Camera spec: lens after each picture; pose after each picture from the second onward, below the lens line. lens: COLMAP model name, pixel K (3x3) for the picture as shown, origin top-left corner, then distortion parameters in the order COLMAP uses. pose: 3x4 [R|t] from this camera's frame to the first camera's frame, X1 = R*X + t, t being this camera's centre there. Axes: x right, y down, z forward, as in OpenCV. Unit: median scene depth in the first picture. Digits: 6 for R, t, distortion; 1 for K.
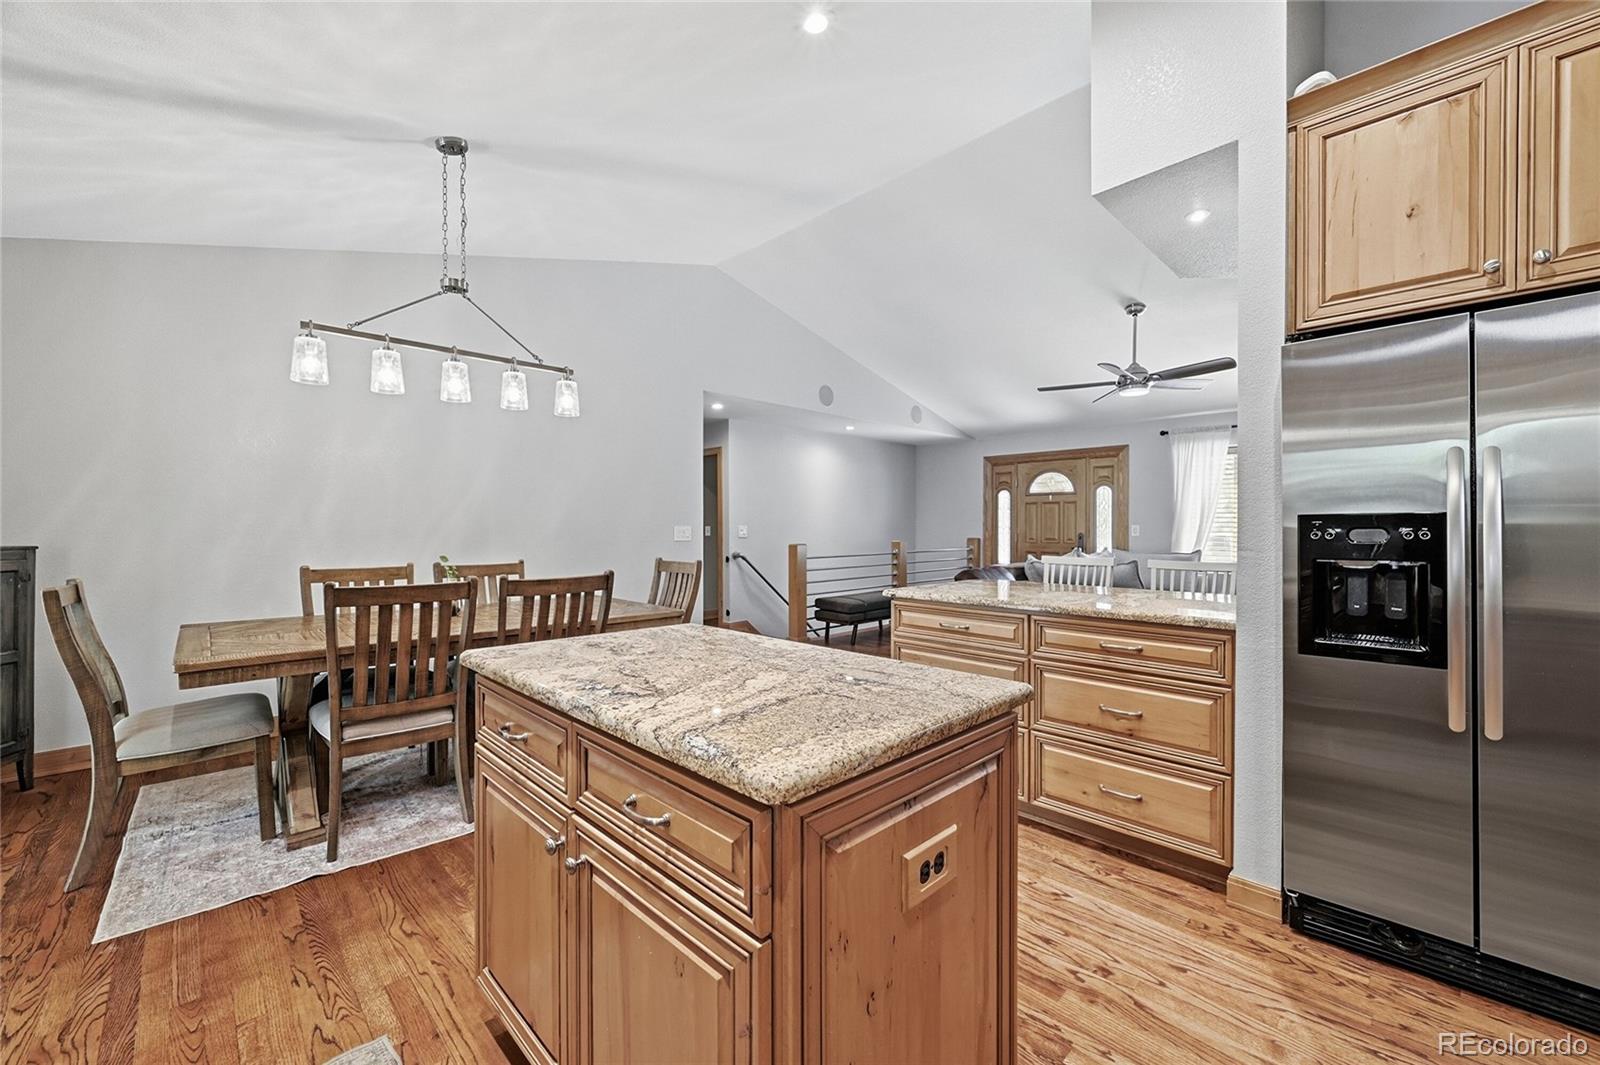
lens RADIAL K [[640.3, 0, 828.7], [0, 640.3, 528.3], [0, 0, 1]] dist [-0.004600, 0.000825]
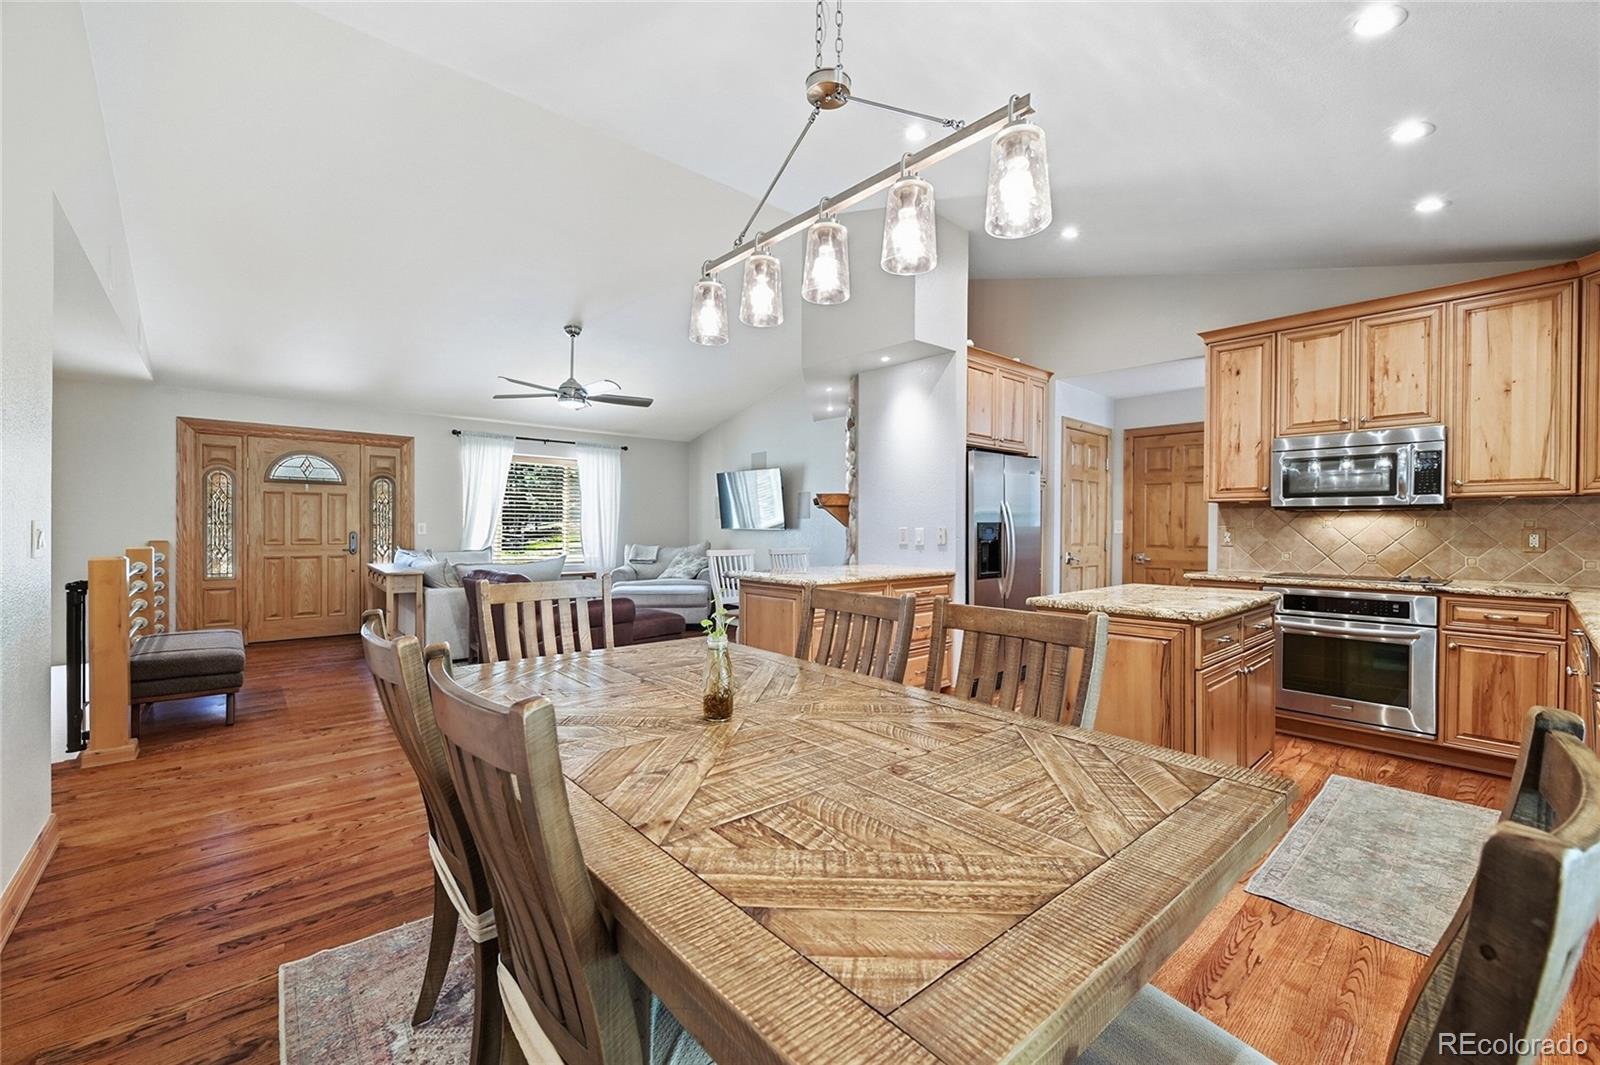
lens RADIAL K [[640.3, 0, 797.3], [0, 640.3, 529.3], [0, 0, 1]] dist [-0.004600, 0.000825]
pose [[0.072959, -0.002477, 0.997332, -1.029252], [-0.002975, 0.999992, 0.002701, 0.000454], [-0.997331, -0.003165, 0.072951, 0.893549]]
